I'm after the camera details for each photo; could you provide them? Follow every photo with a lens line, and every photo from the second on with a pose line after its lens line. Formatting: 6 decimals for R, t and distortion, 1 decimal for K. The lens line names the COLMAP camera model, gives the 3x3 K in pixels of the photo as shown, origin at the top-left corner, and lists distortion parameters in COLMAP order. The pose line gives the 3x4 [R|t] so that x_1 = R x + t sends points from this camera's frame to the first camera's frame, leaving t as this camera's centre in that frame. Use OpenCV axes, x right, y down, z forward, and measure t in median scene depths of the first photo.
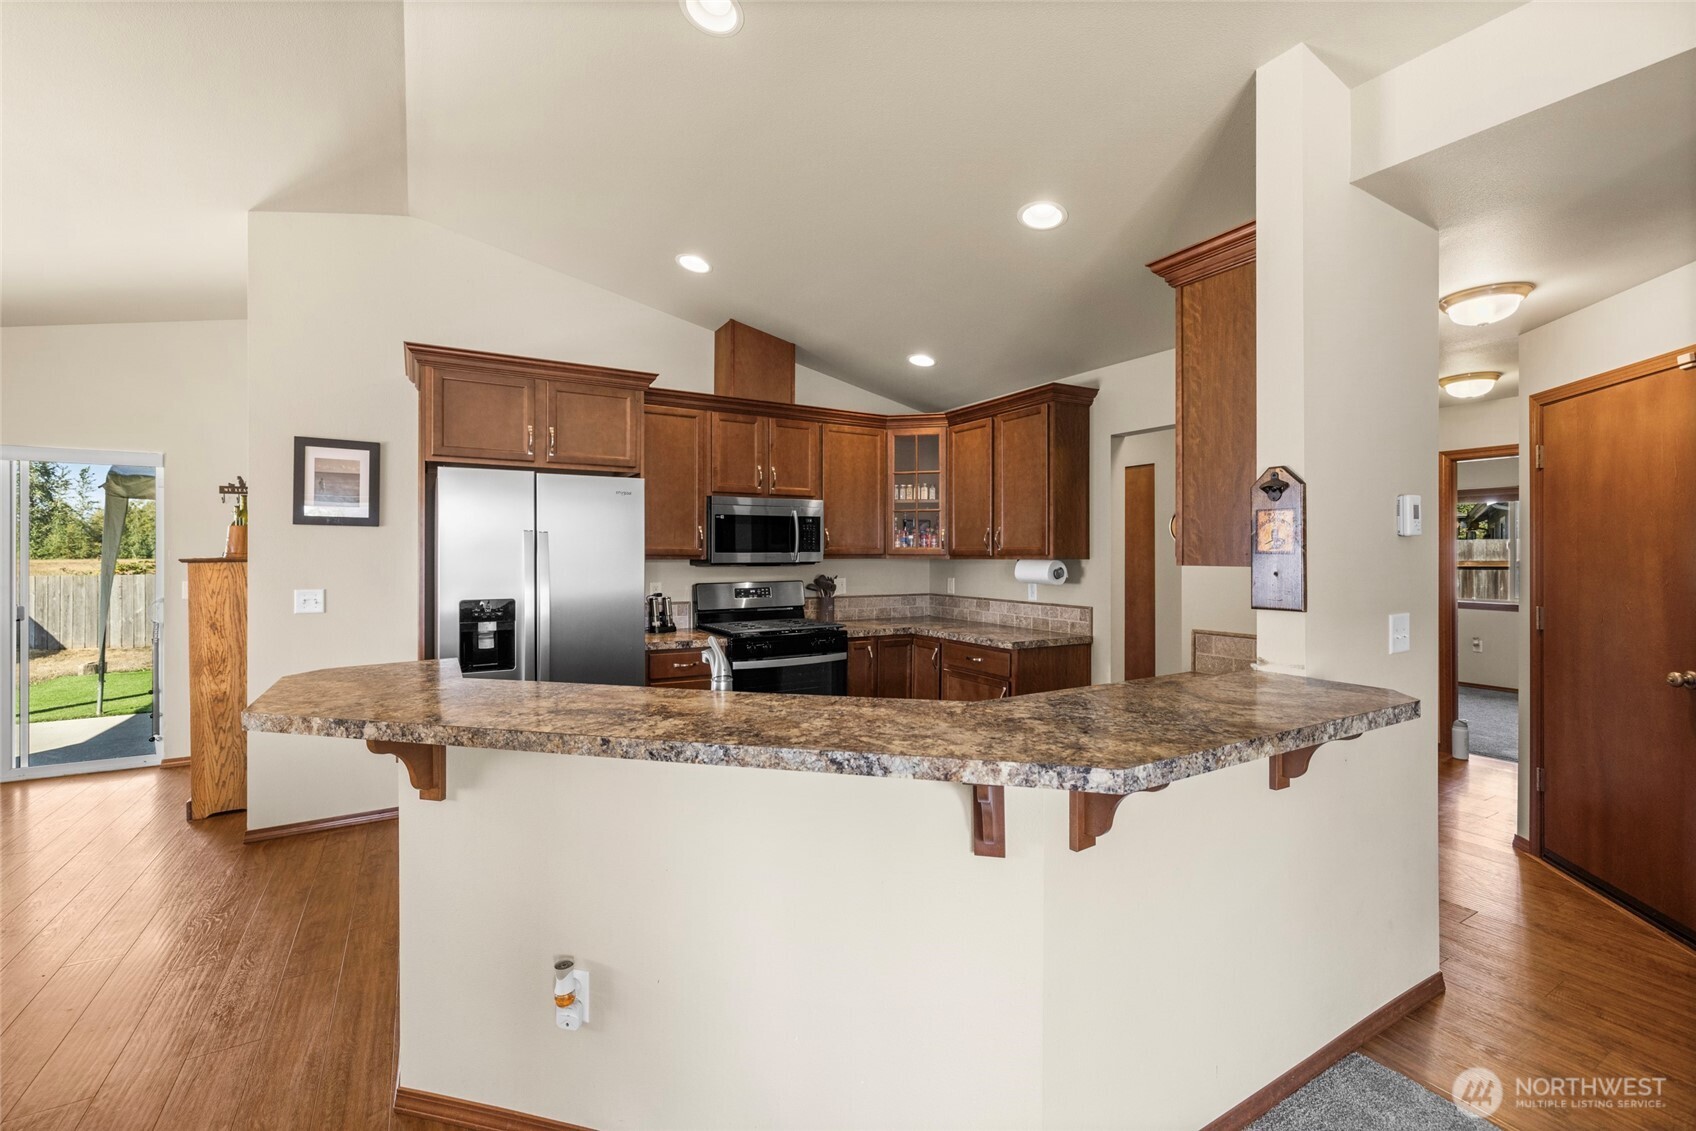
lens RADIAL K [[717.4, 0, 833.2], [0, 717.4, 552.4], [0, 0, 1]] dist [0.001444, -0.000369]
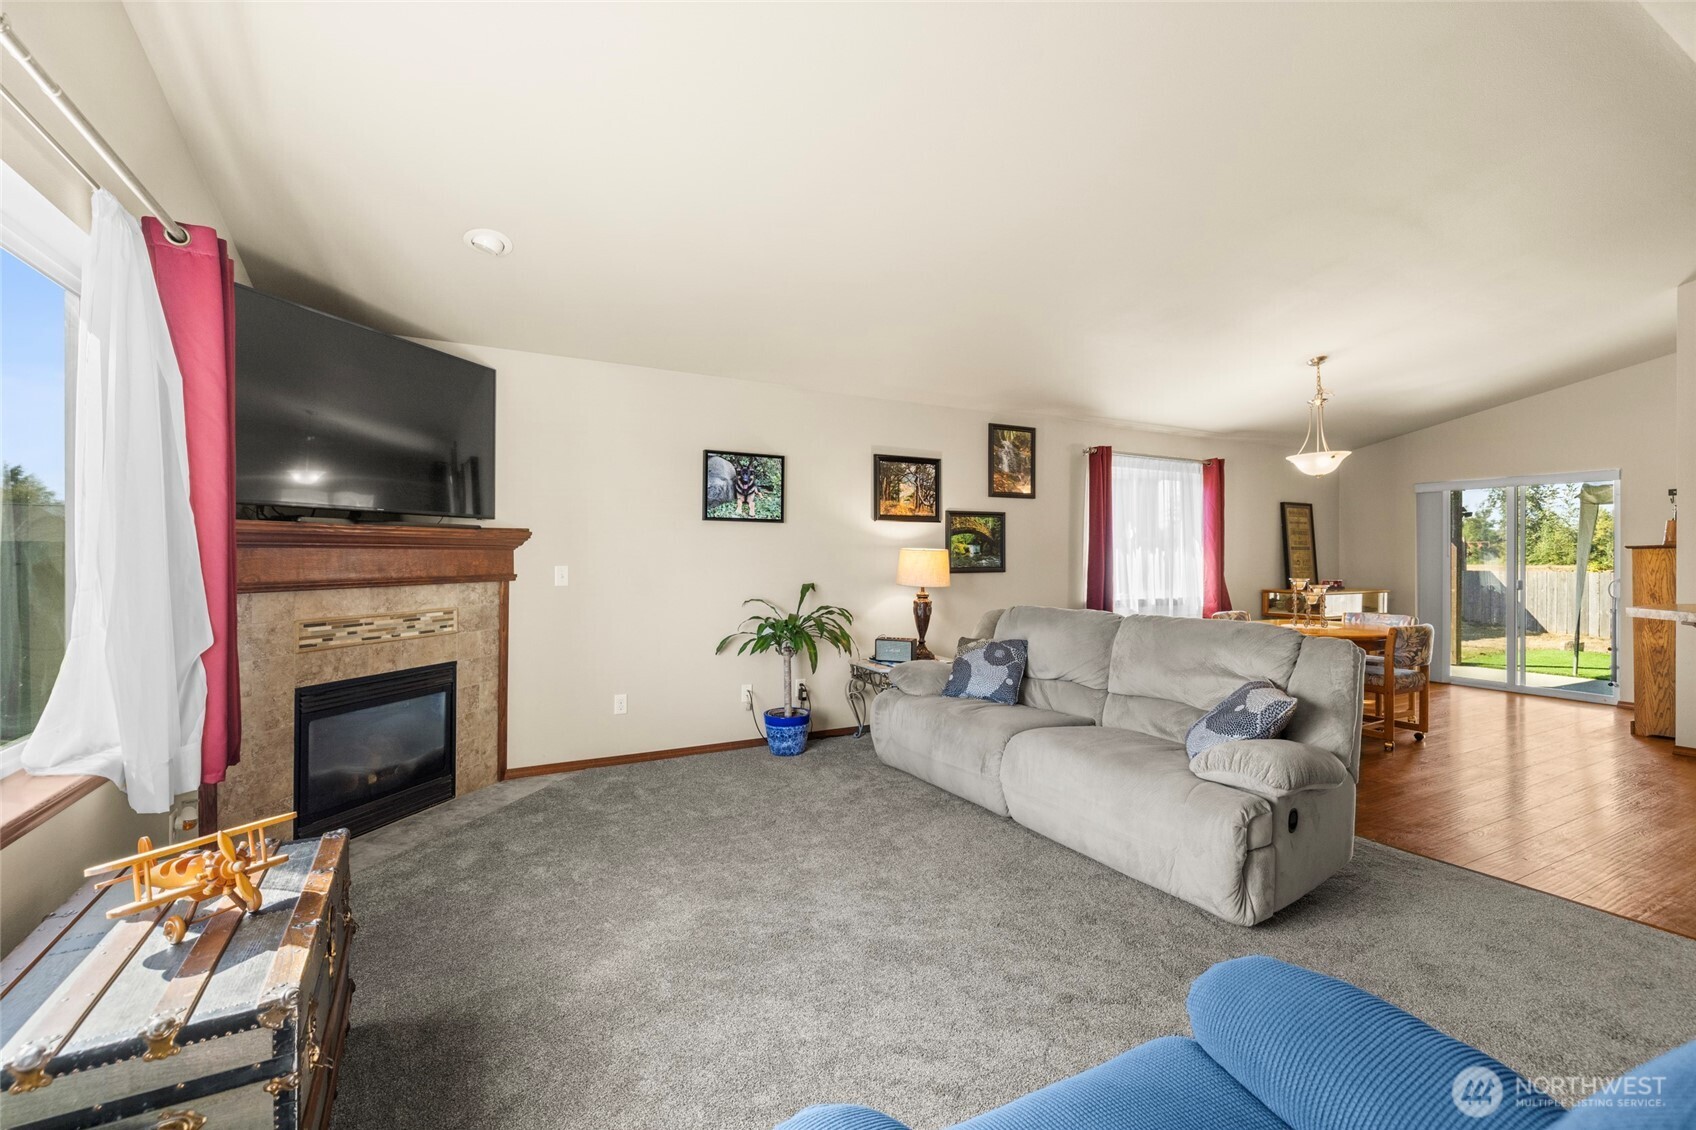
lens RADIAL K [[717.4, 0, 833.6], [0, 717.4, 558.0], [0, 0, 1]] dist [0.001444, -0.000369]
pose [[-0.034456, 0.000577, -0.999406, 0.473831], [-0.002402, 0.999997, 0.000660, 0.030126], [0.999403, 0.002423, -0.034454, -0.433172]]
